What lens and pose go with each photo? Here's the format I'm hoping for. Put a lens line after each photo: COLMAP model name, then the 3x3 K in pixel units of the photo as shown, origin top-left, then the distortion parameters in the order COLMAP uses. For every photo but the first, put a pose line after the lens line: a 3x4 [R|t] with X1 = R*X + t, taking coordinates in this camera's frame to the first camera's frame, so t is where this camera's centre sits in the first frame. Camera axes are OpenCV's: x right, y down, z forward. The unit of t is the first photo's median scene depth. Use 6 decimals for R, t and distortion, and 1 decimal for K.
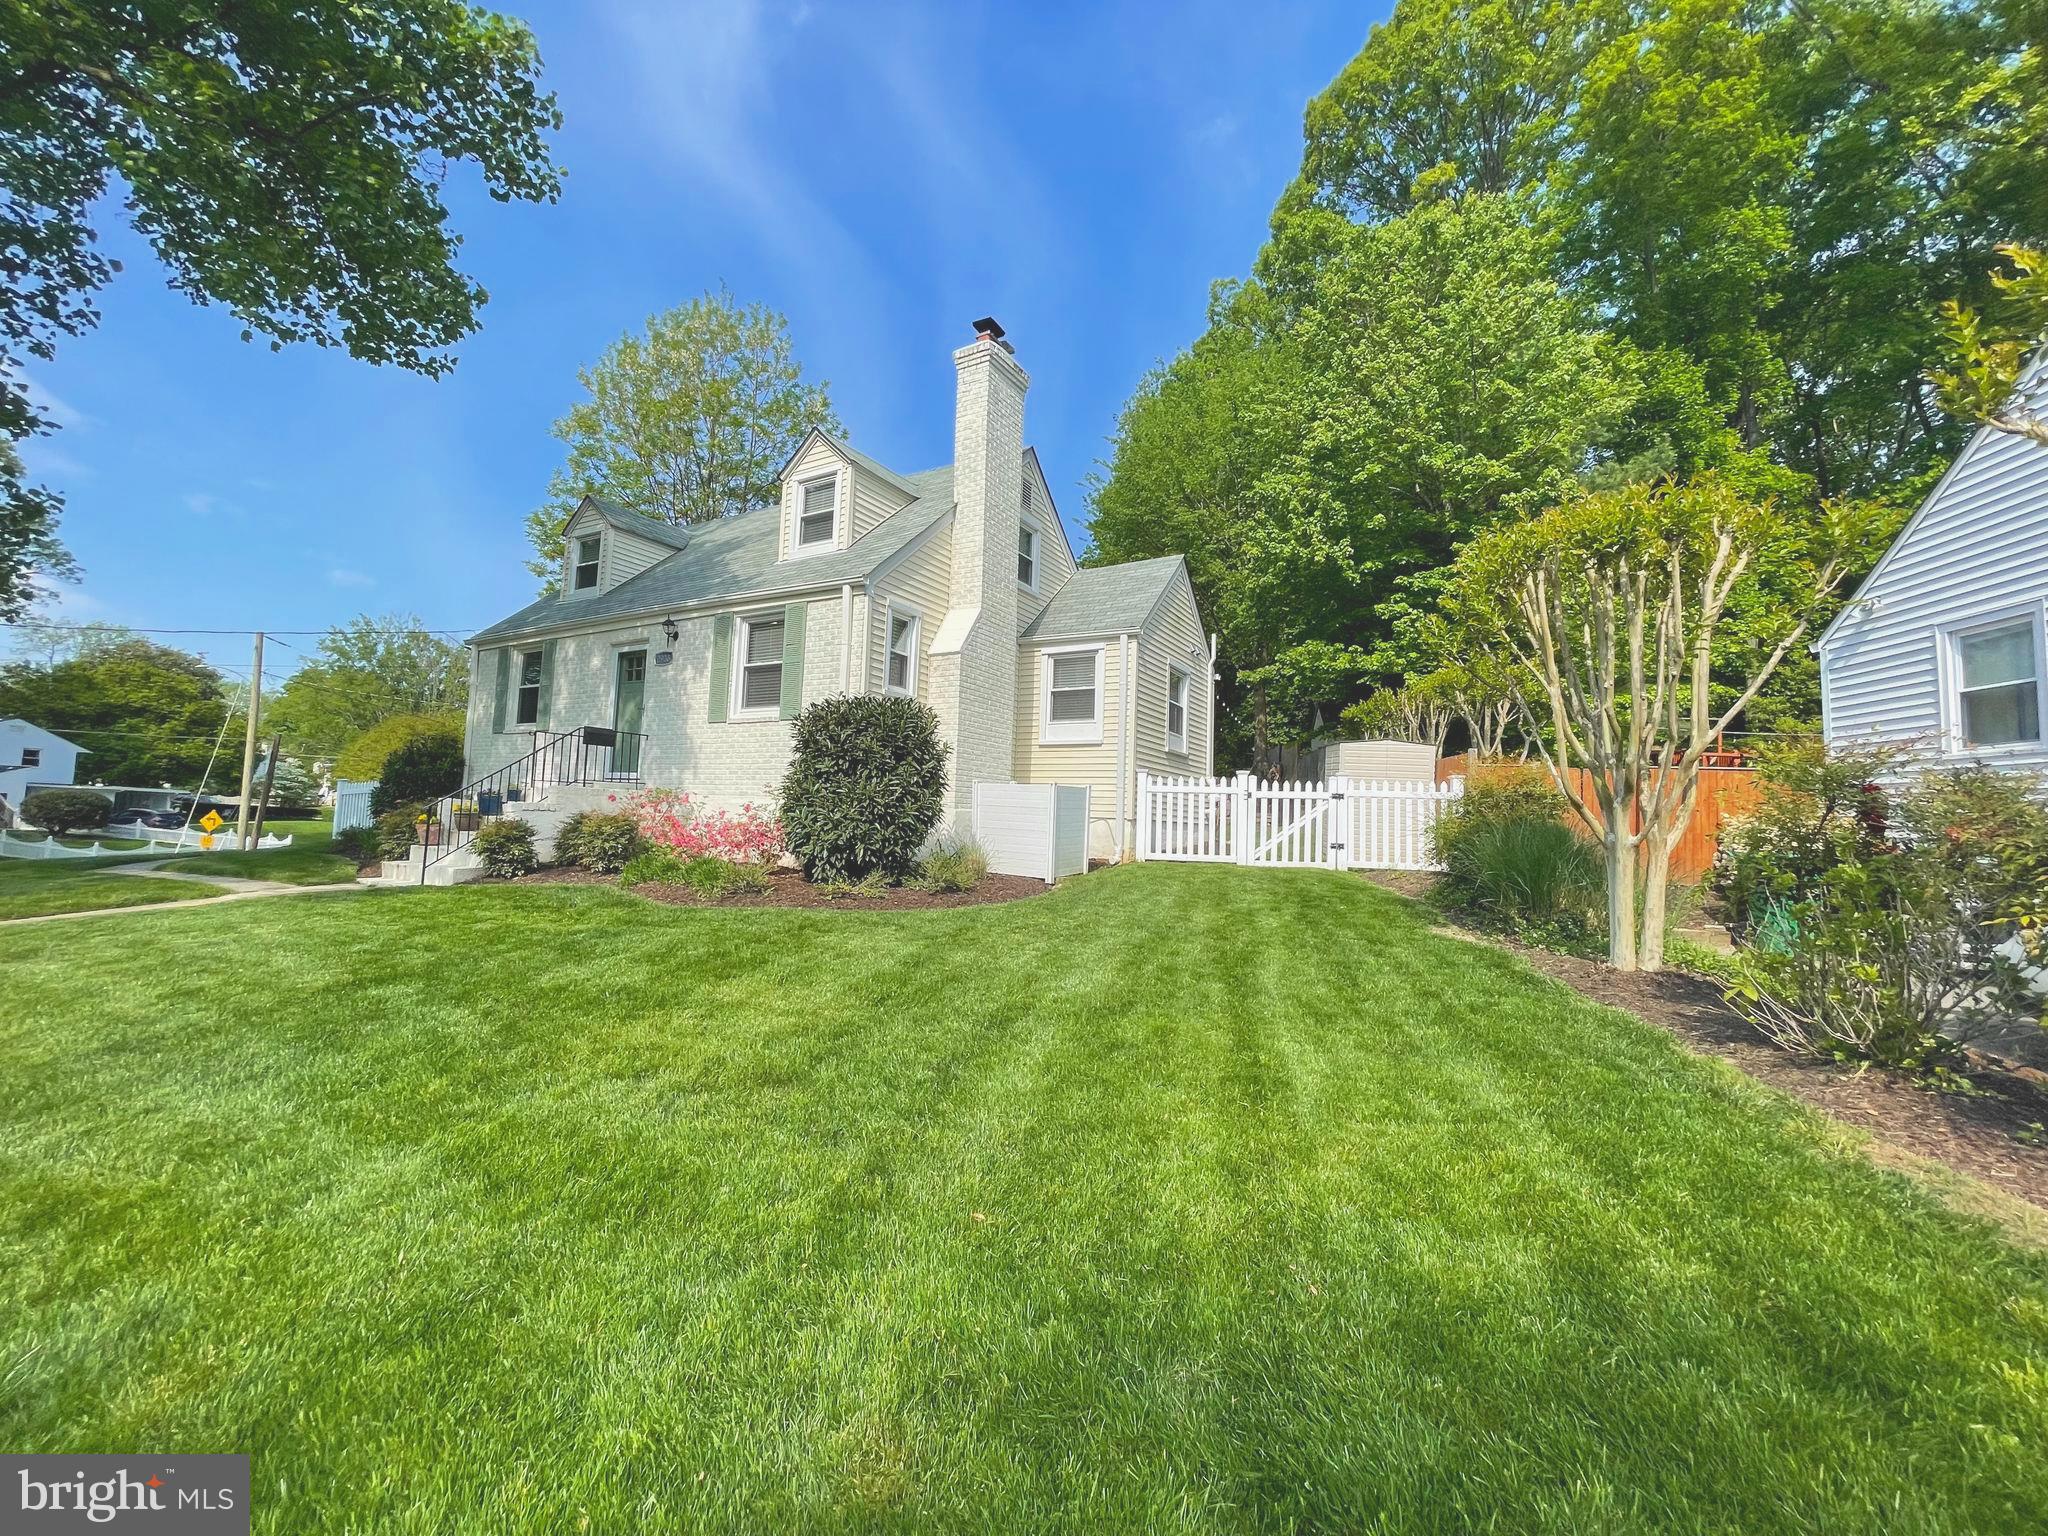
lens RADIAL K [[822.9, 0, 1021.3], [0, 822.9, 767.8], [0, 0, 1]] dist [-0.003276, 0.001881]
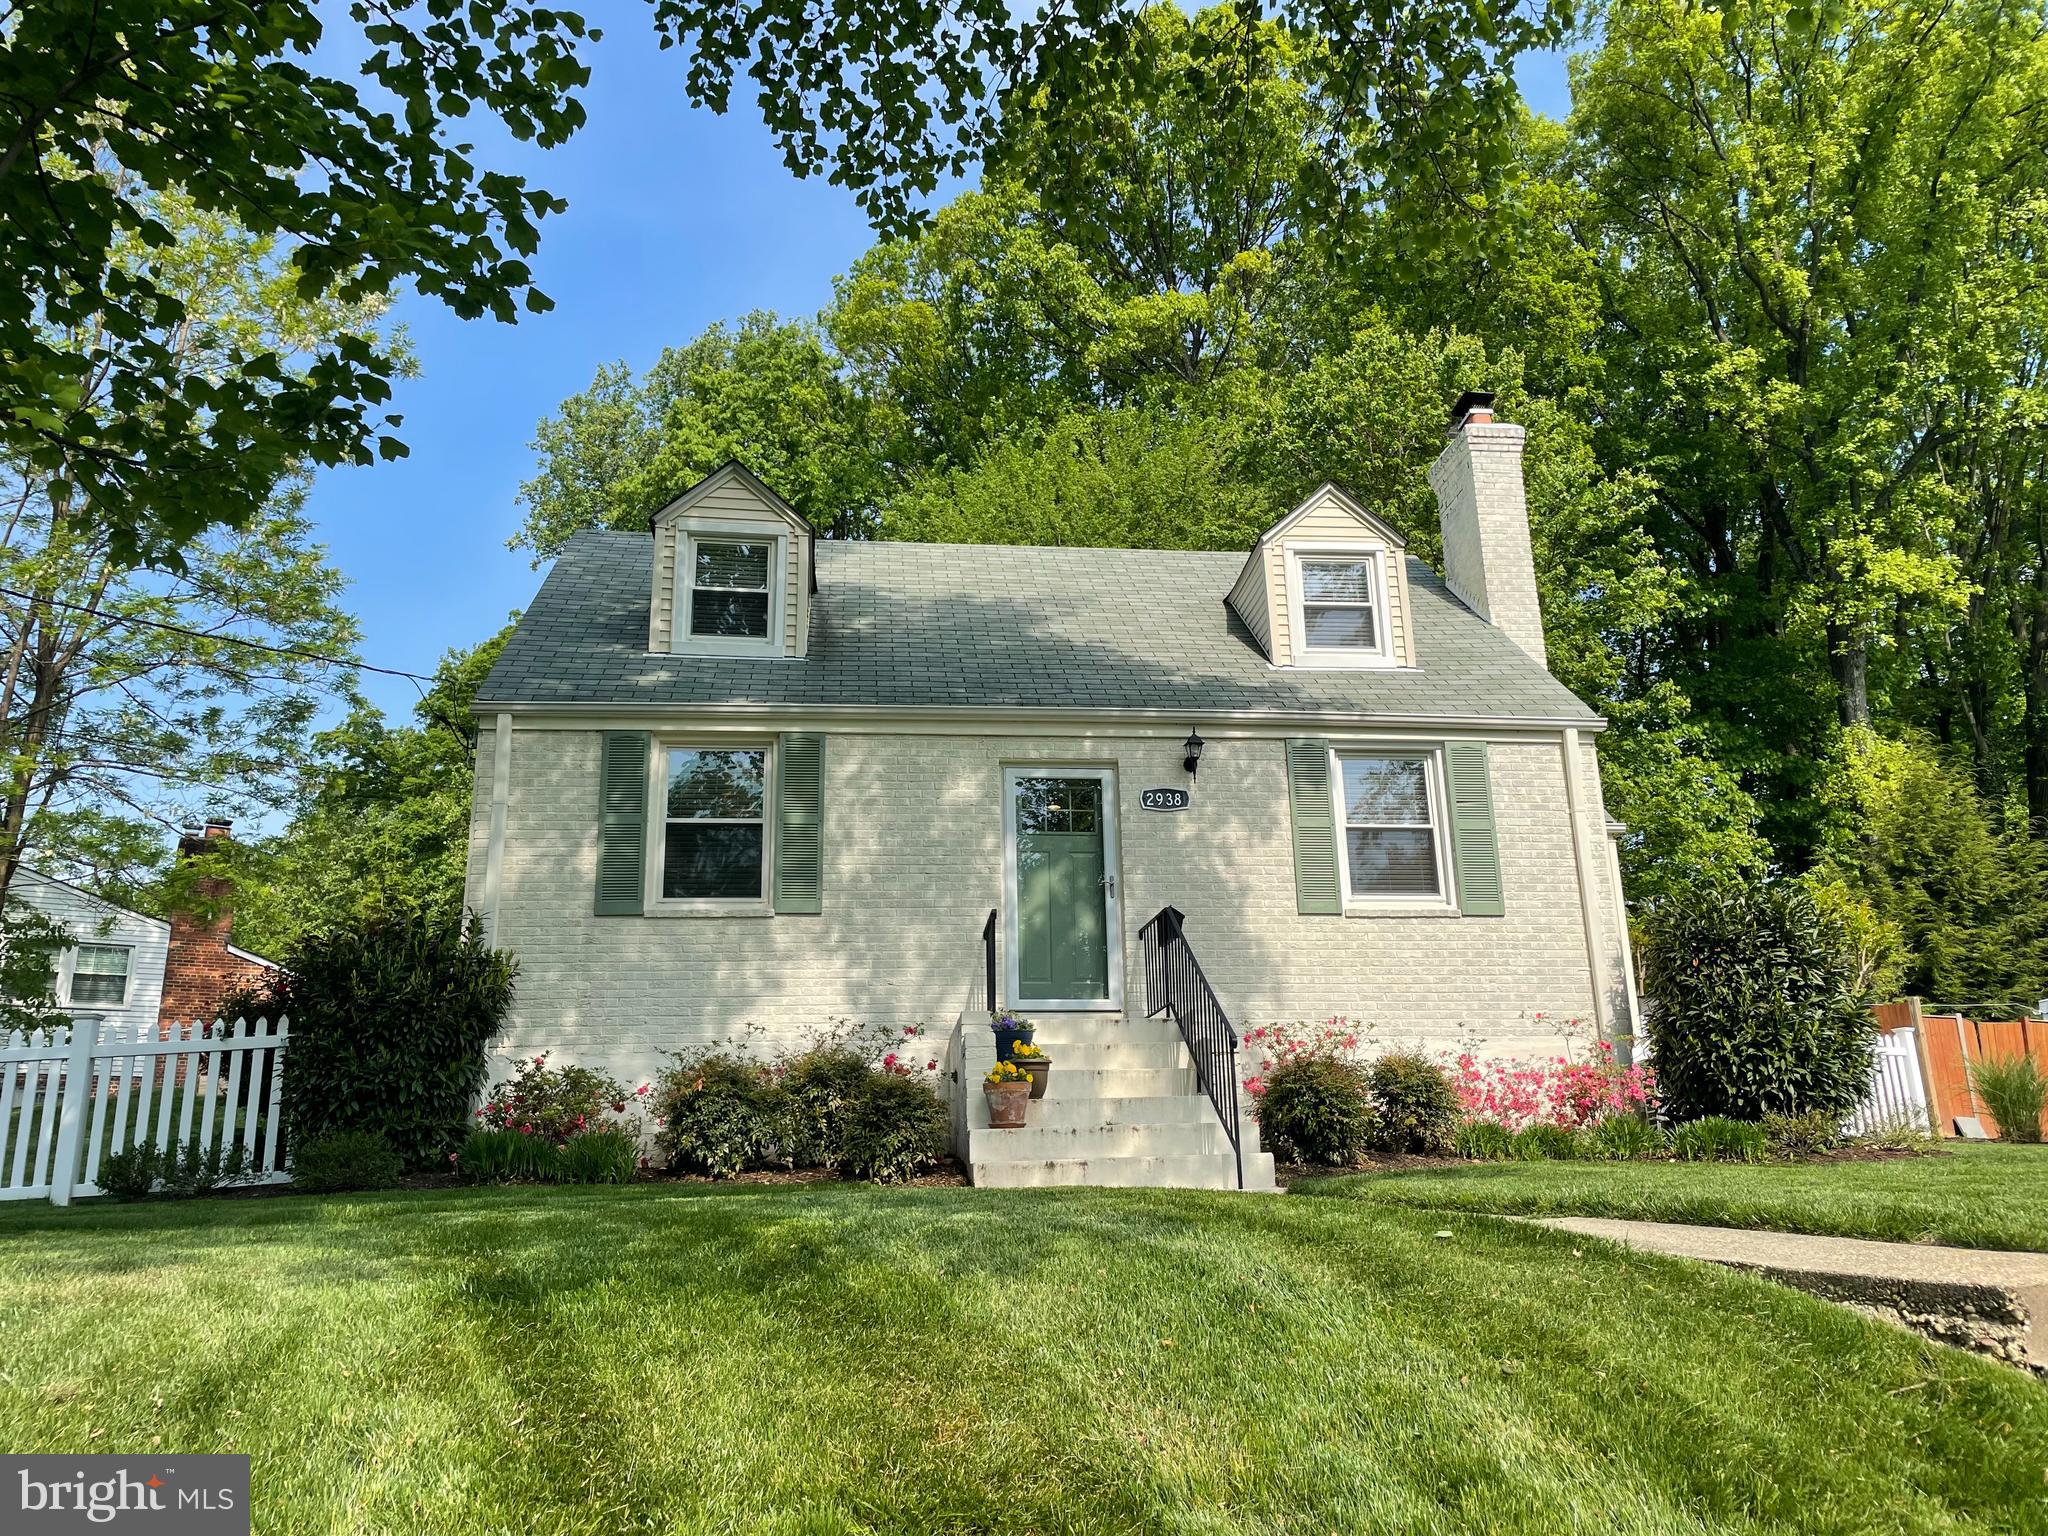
lens RADIAL K [[1553.6, 0, 1039.1], [0, 1553.6, 765.2], [0, 0, 1]] dist [0.078740, -0.106638]
pose [[0.795348, 0.116879, 0.594778, -0.291584], [0.010569, 0.978411, -0.206400, 0.016875], [-0.606061, 0.170446, 0.776941, 0.052300]]
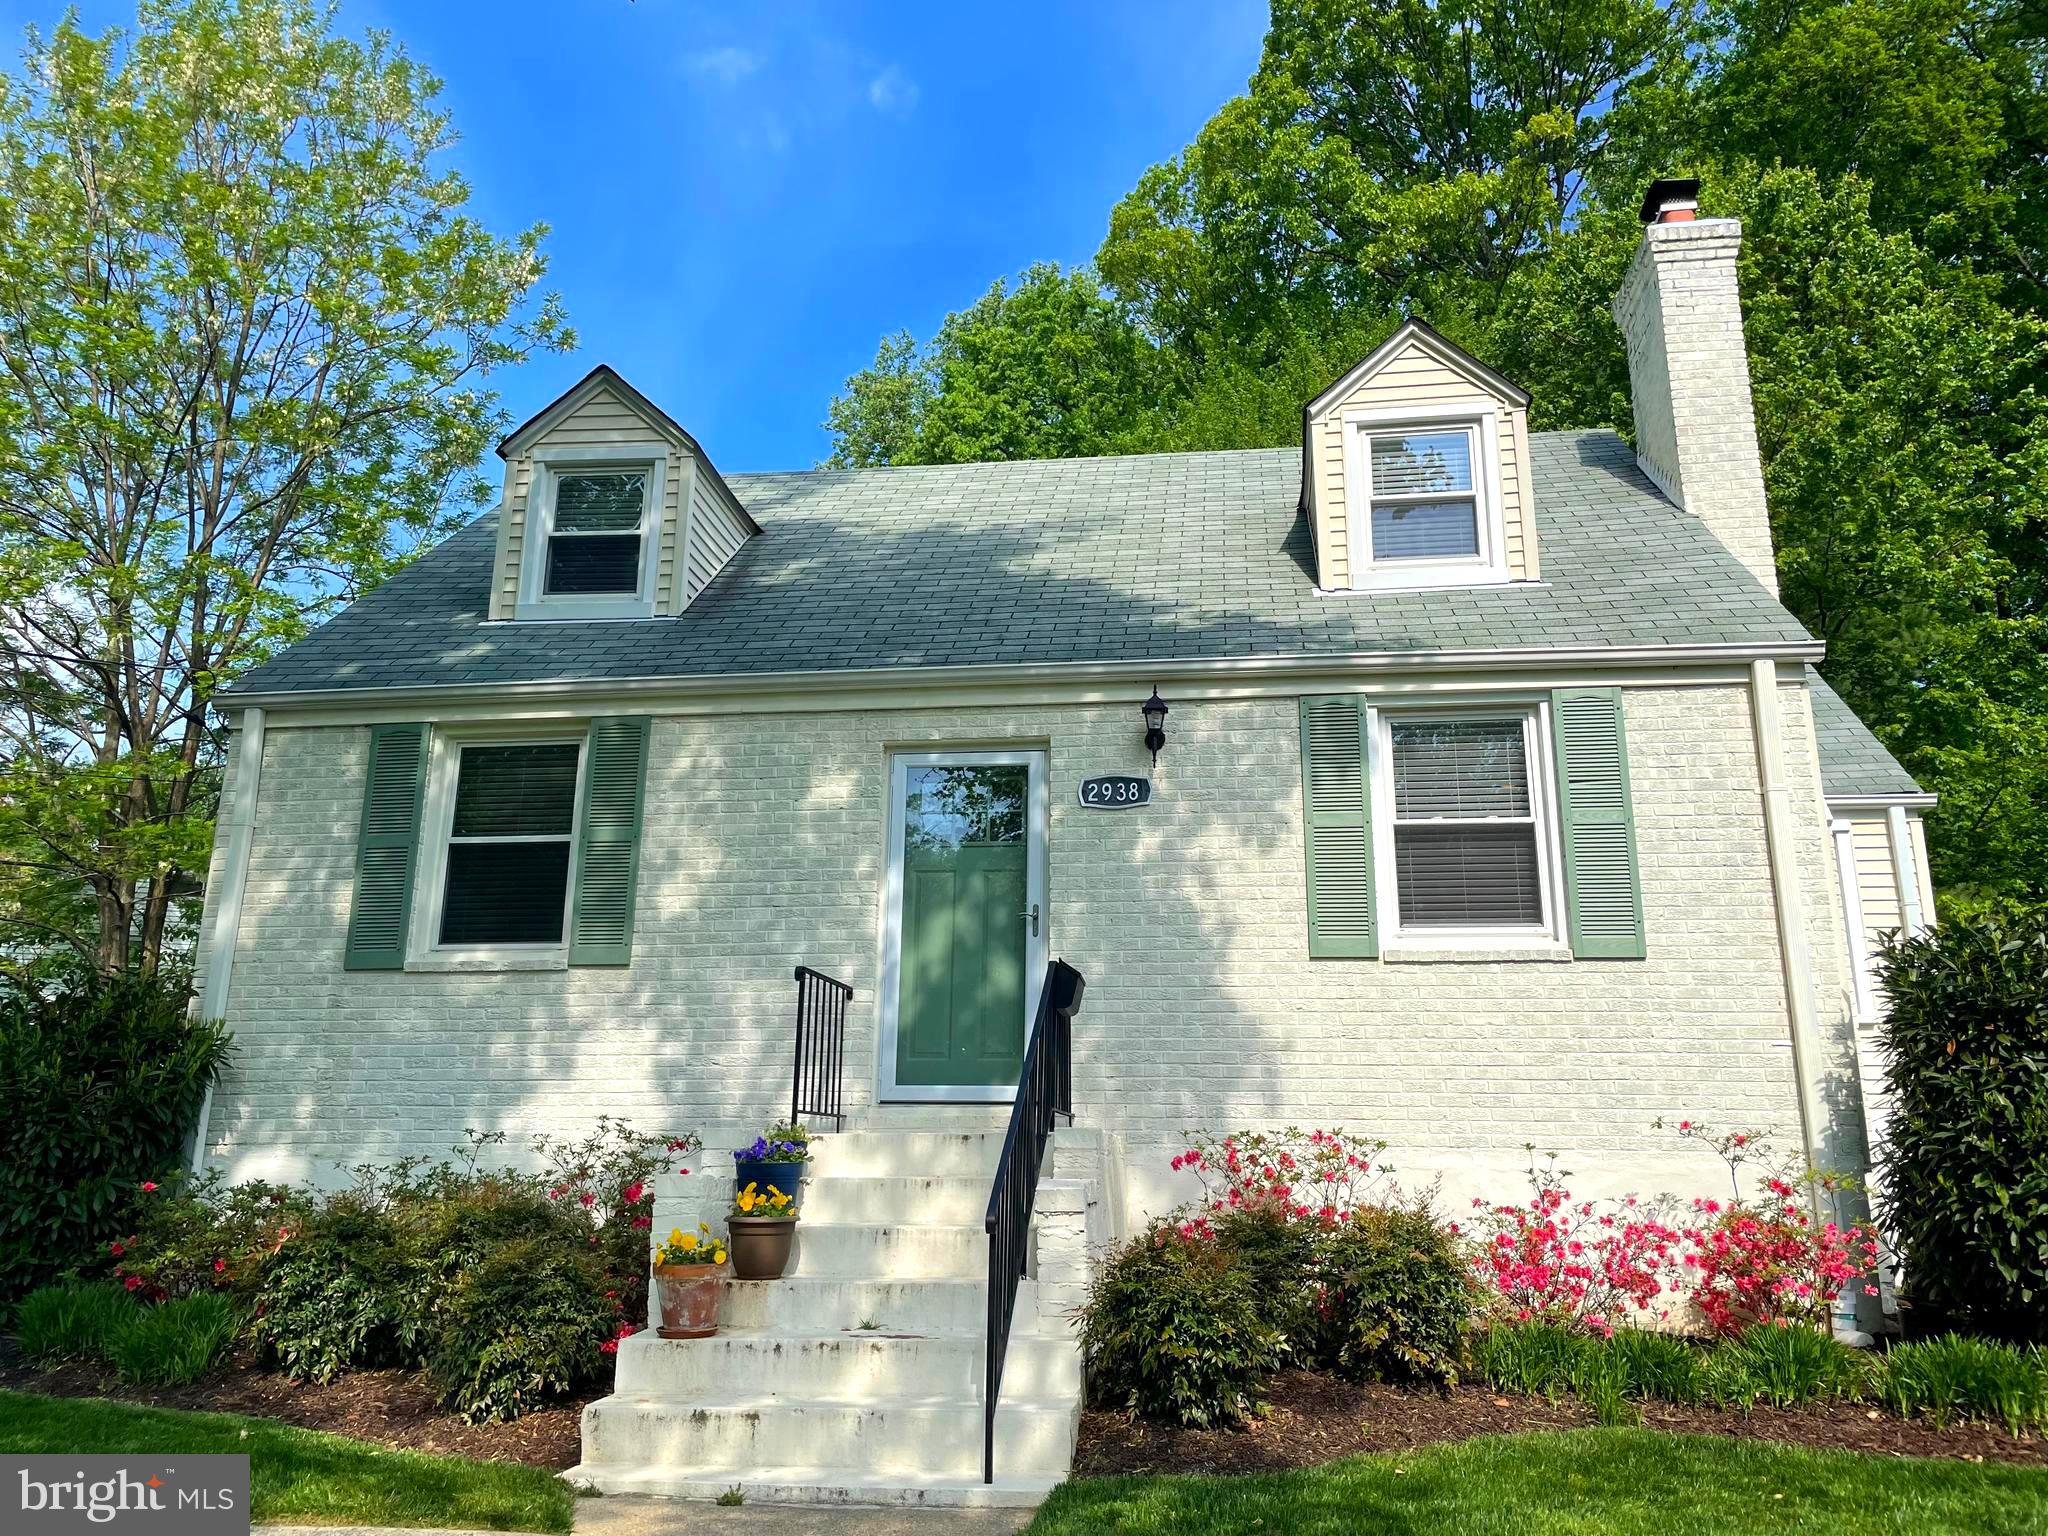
lens RADIAL K [[1553.6, 0, 1049.4], [0, 1553.6, 765.9], [0, 0, 1]] dist [0.078740, -0.106638]
pose [[0.918692, 0.074859, 0.387815, -0.190958], [-0.001765, 0.982643, -0.185496, -0.001687], [-0.394970, 0.169729, 0.902879, 0.084830]]
